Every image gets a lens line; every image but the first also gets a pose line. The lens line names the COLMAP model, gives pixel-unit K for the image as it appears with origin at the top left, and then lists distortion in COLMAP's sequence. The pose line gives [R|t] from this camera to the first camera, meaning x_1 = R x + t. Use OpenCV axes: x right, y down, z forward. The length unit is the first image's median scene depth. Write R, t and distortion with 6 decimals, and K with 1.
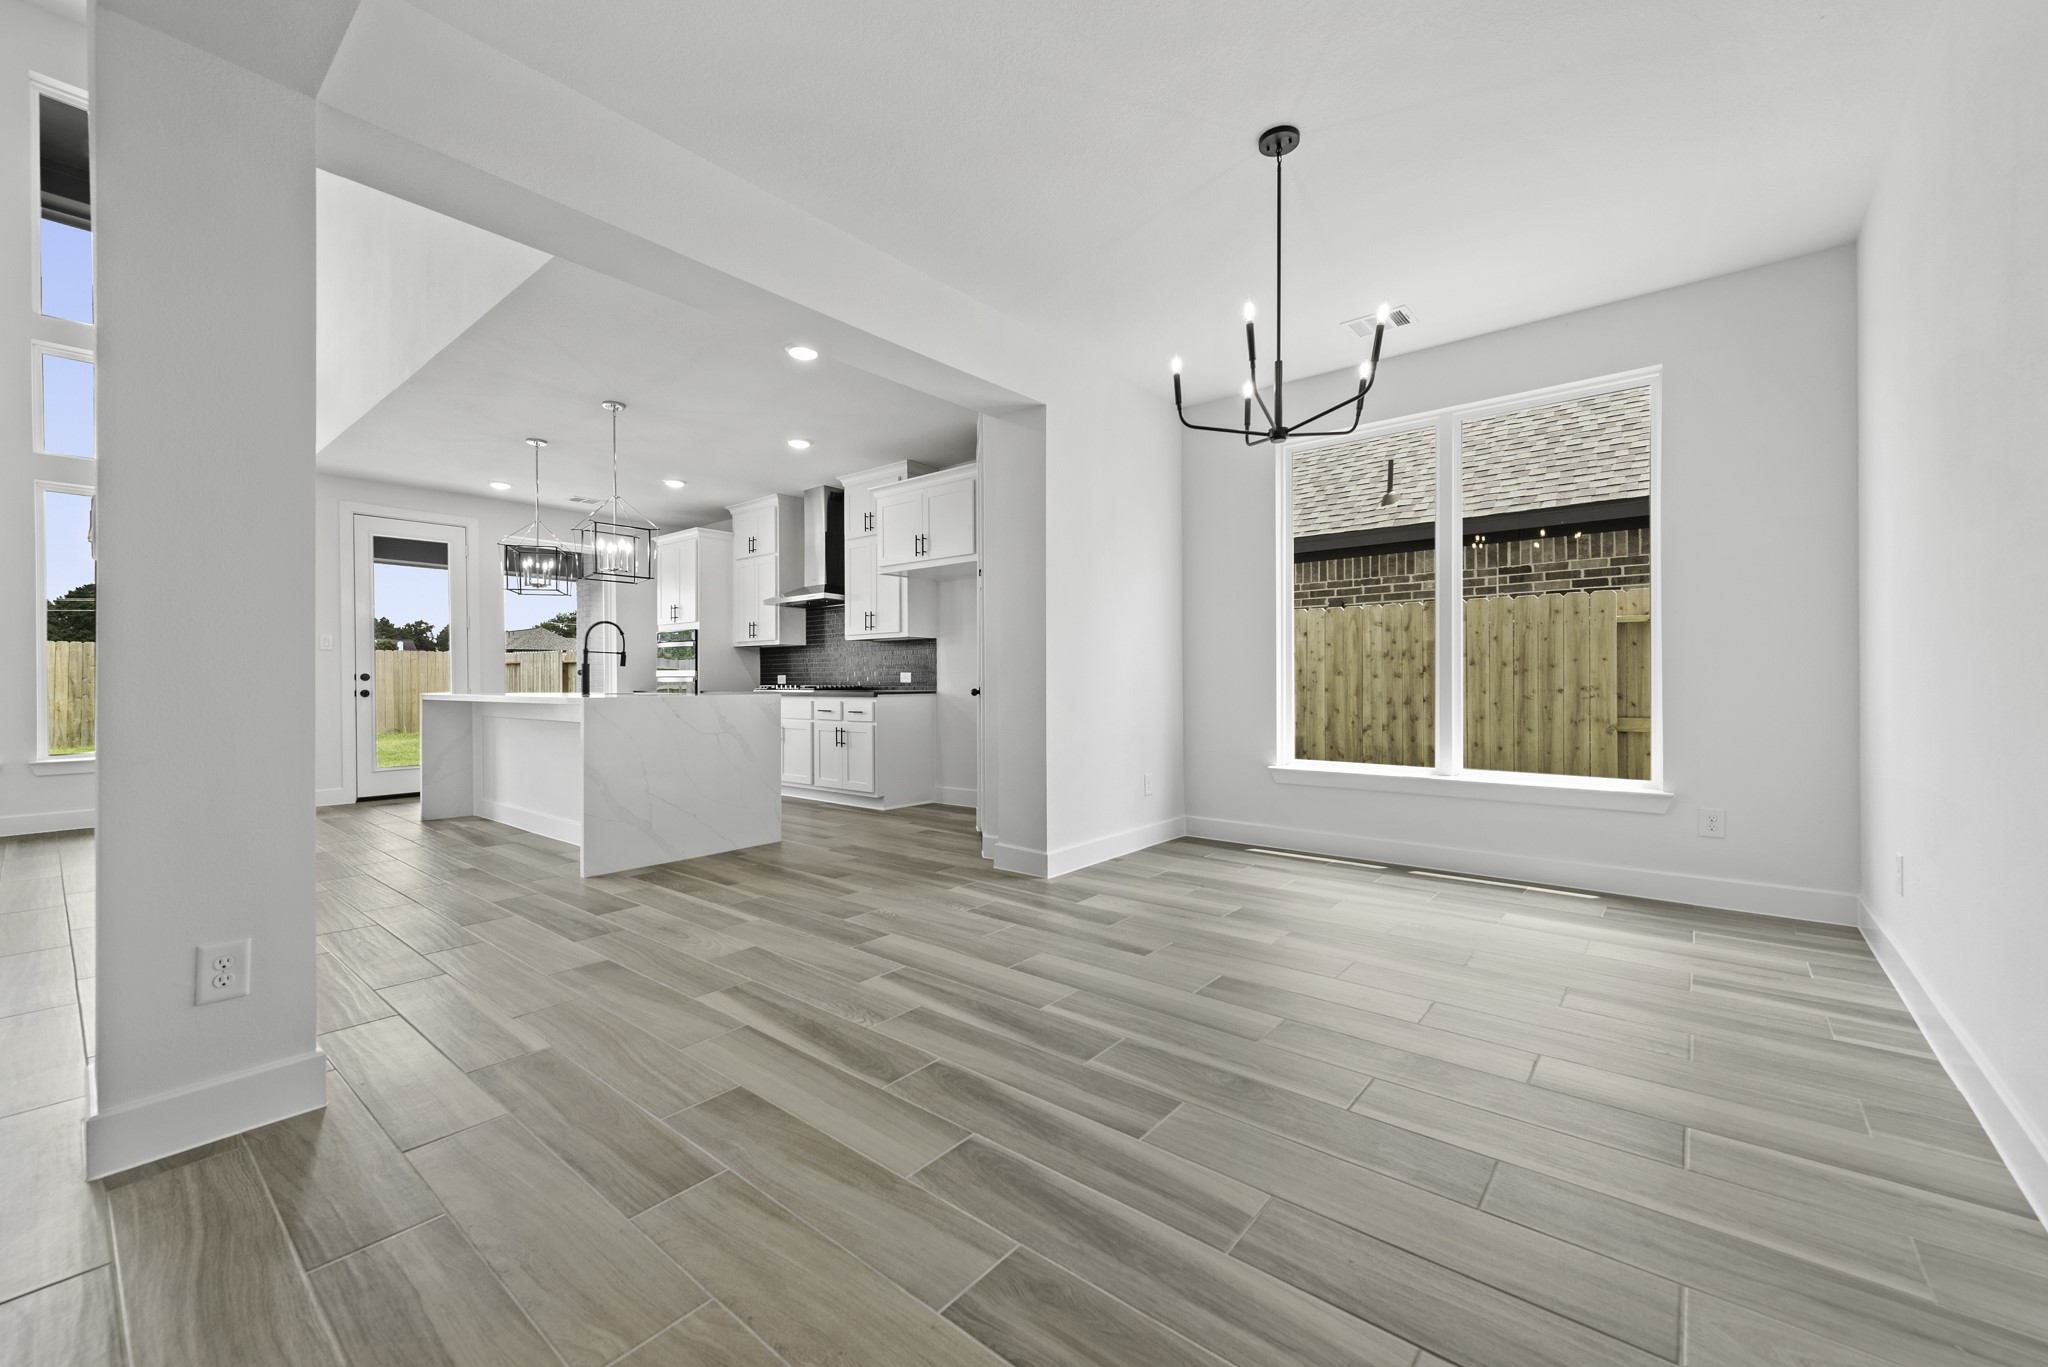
lens RADIAL K [[802.0, 0, 1026.4], [0, 802.0, 681.7], [0, 0, 1]] dist [0.001839, 0.000365]
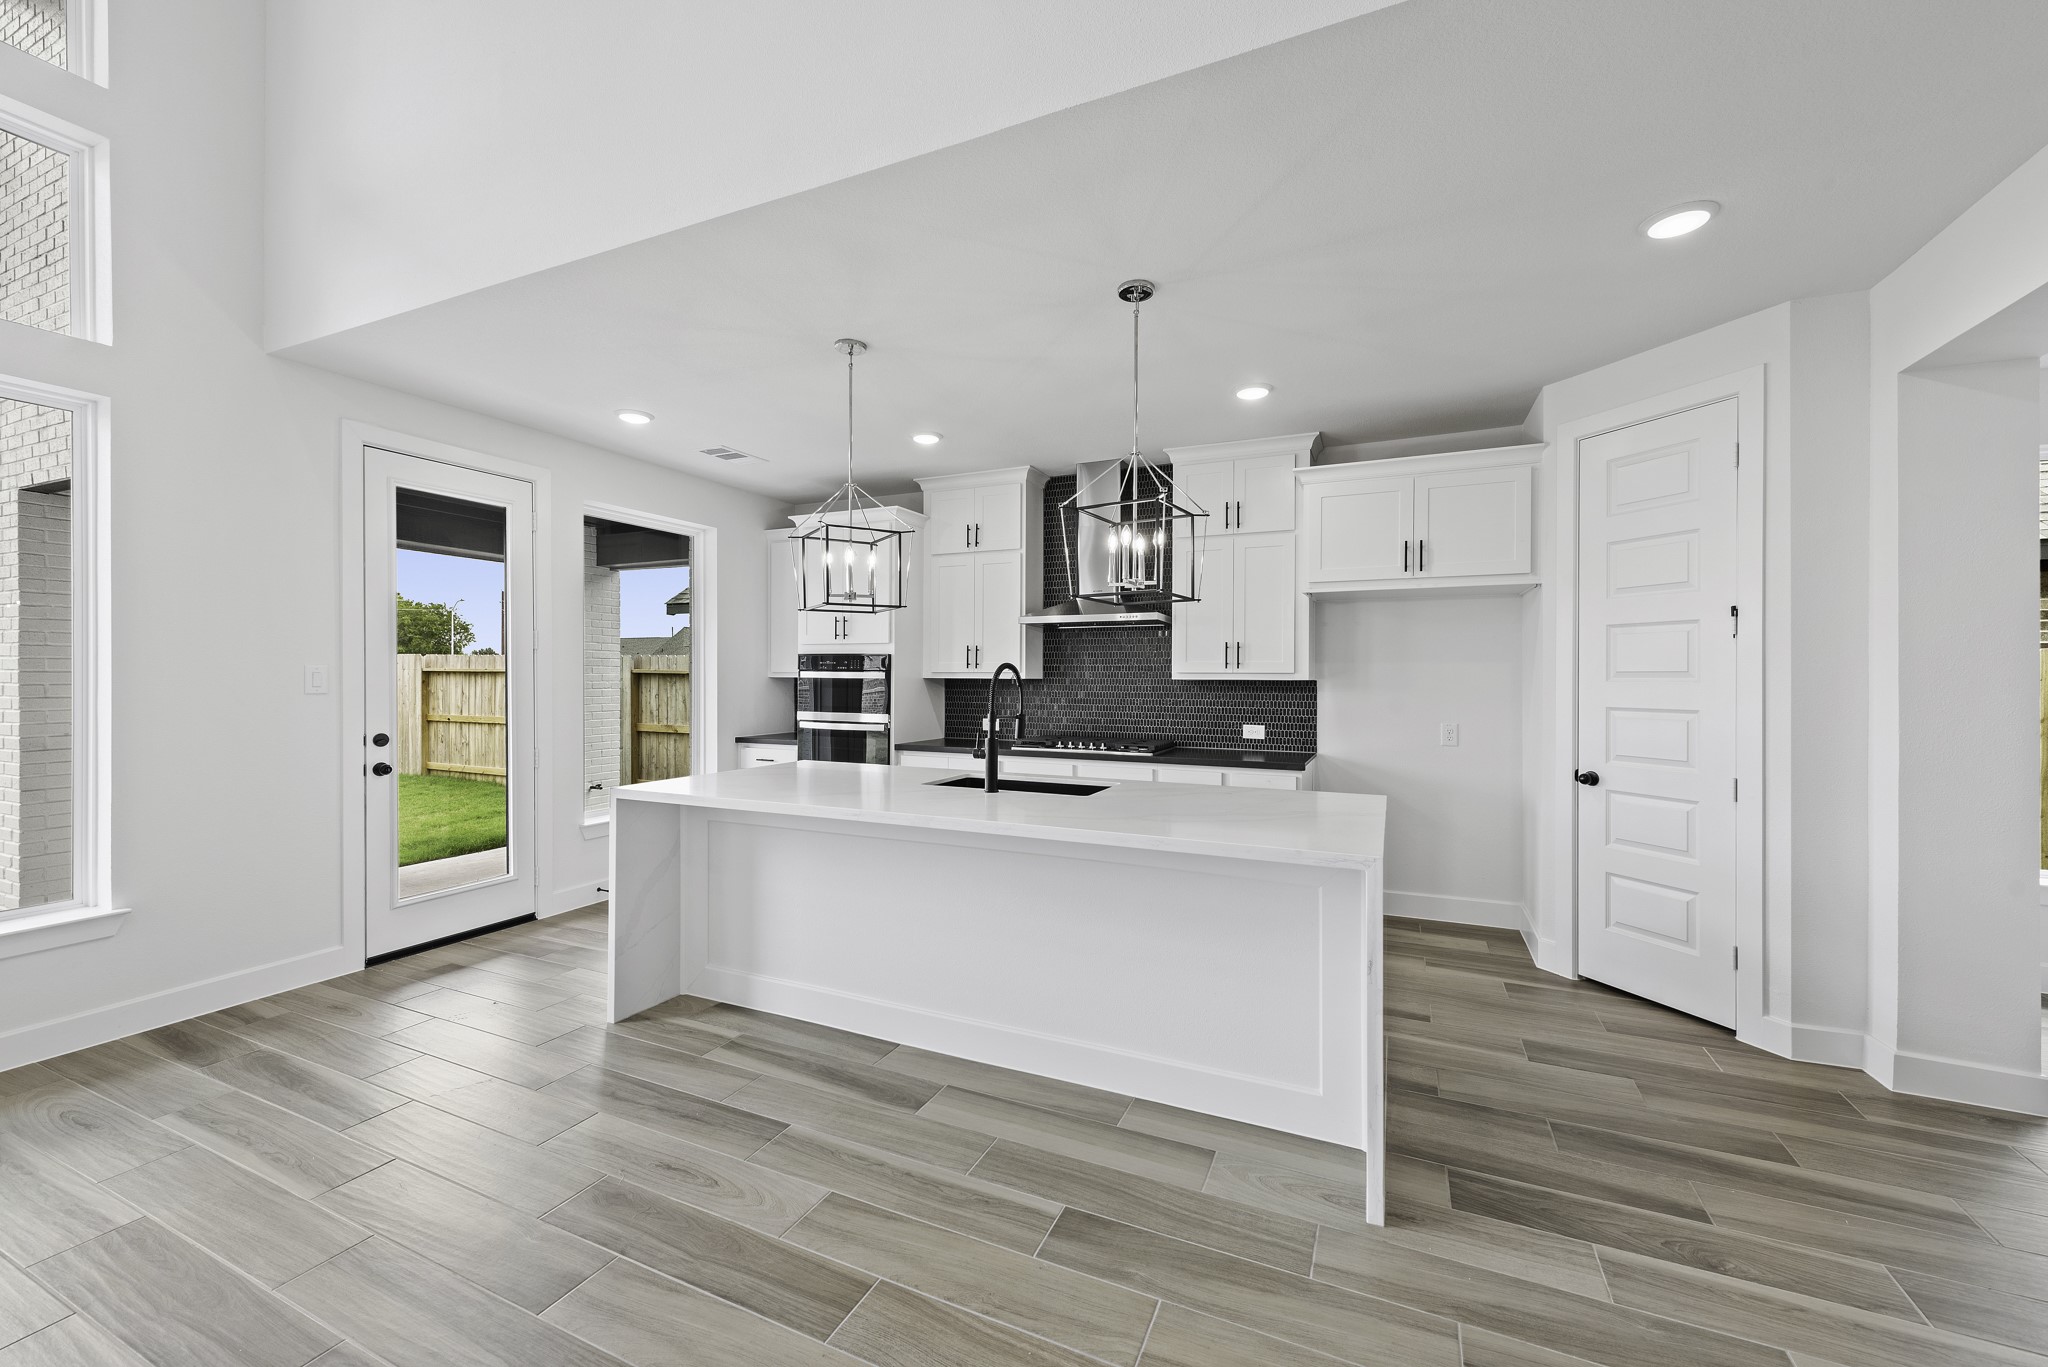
lens RADIAL K [[802.0, 0, 1026.4], [0, 802.0, 681.7], [0, 0, 1]] dist [0.001839, 0.000365]
pose [[0.966578, 0.006764, 0.256285, -0.534394], [-0.007900, 0.999963, 0.003402, -0.051482], [-0.256252, -0.005313, 0.966595, 0.347962]]
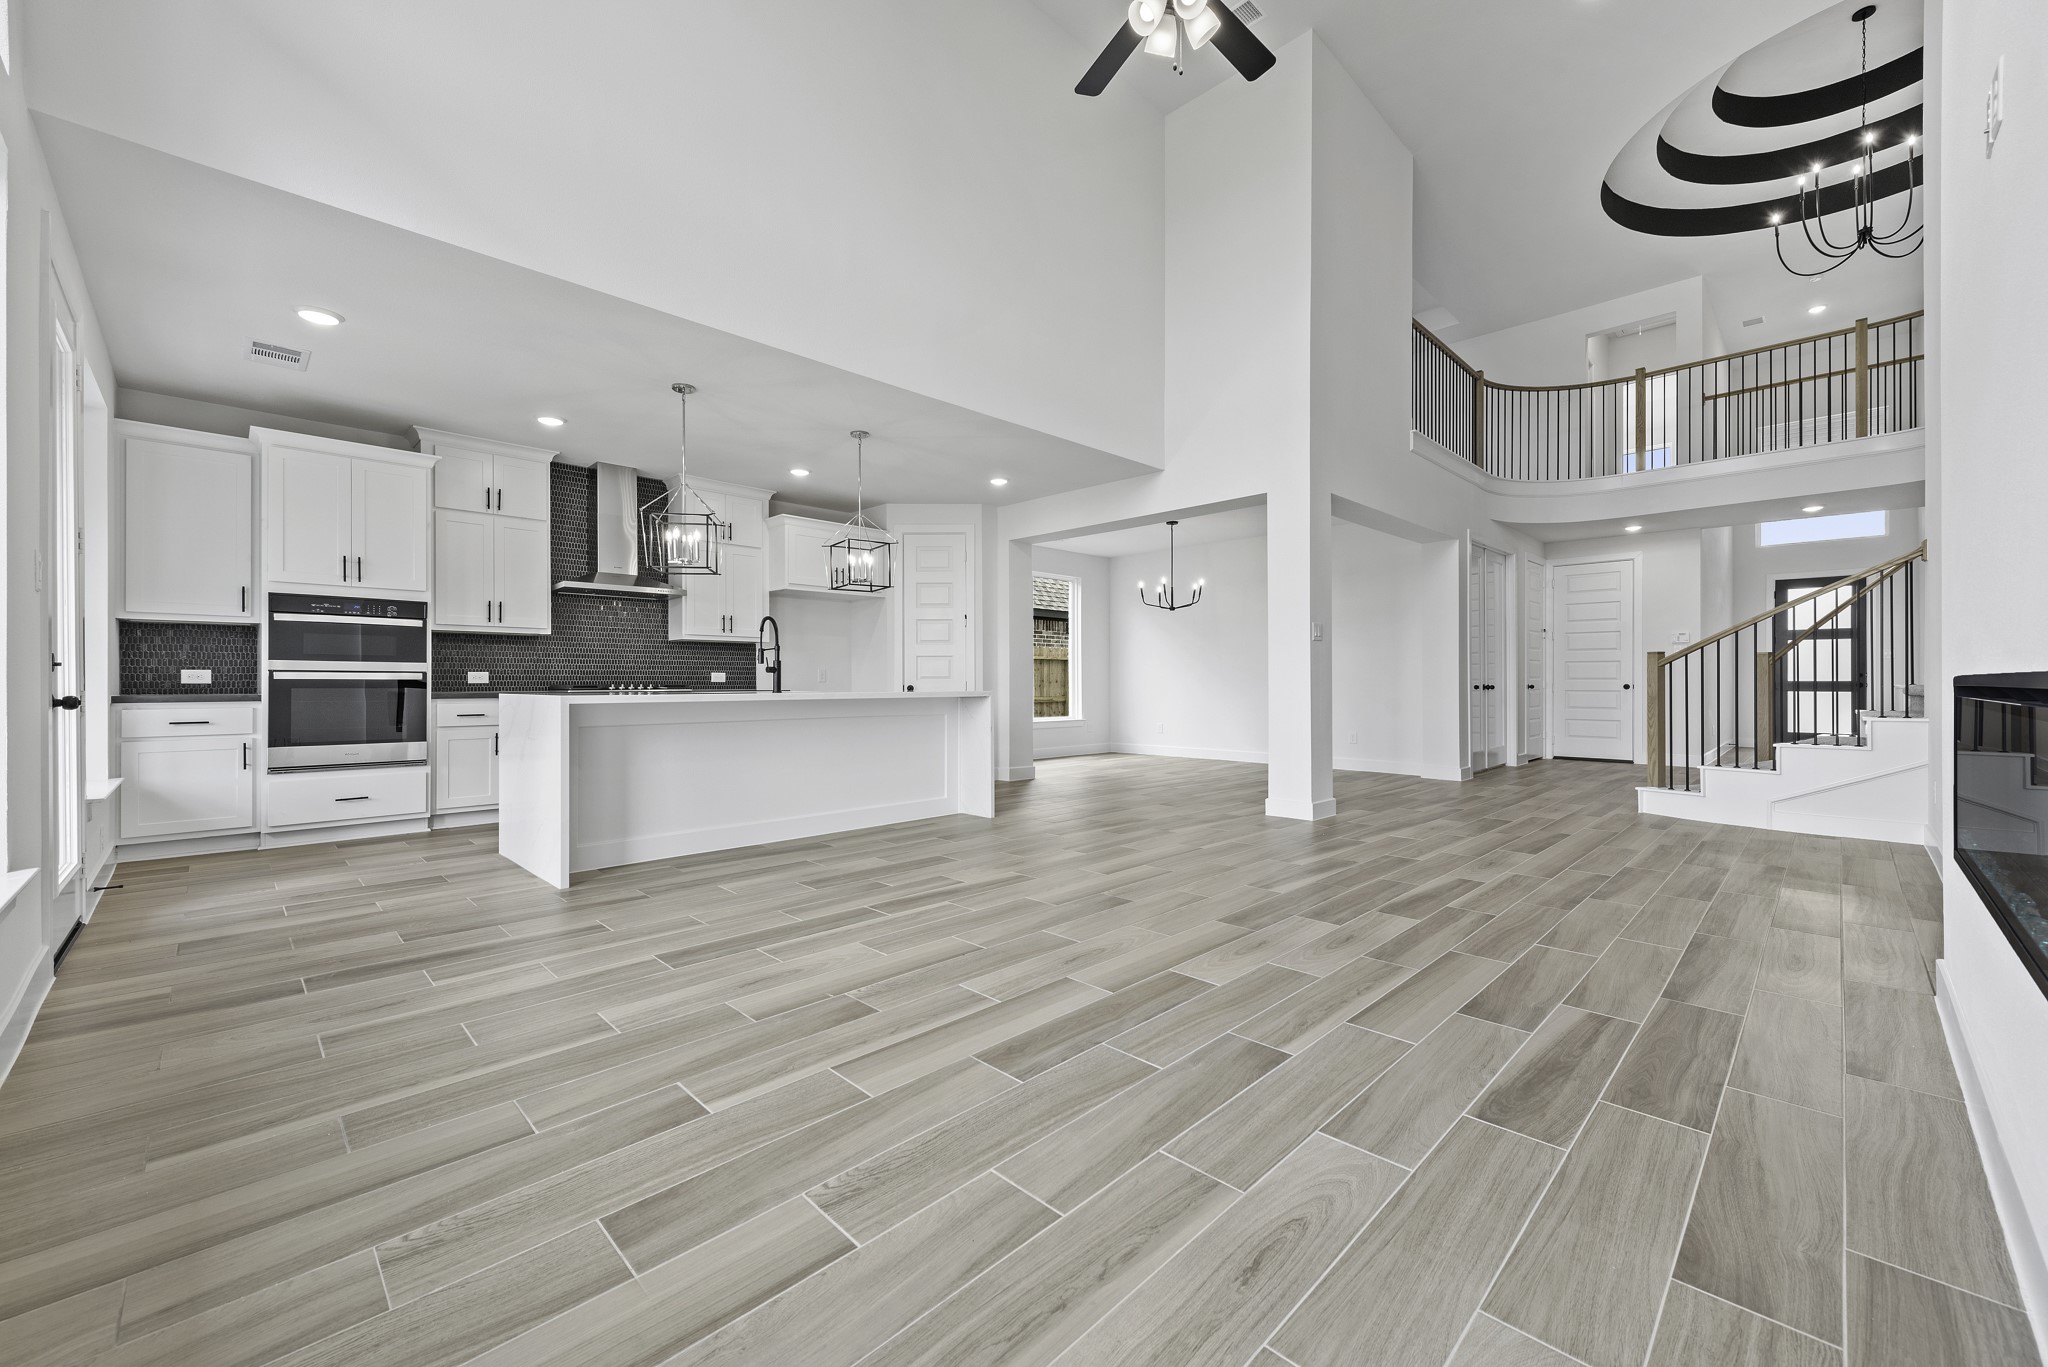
lens RADIAL K [[802.0, 0, 1026.4], [0, 802.0, 681.7], [0, 0, 1]] dist [0.001839, 0.000365]
pose [[0.101224, 0.005645, 0.994848, -1.176569], [-0.000595, 0.999984, -0.005614, 0.006465], [-0.994863, -0.000024, 0.101226, 0.476297]]
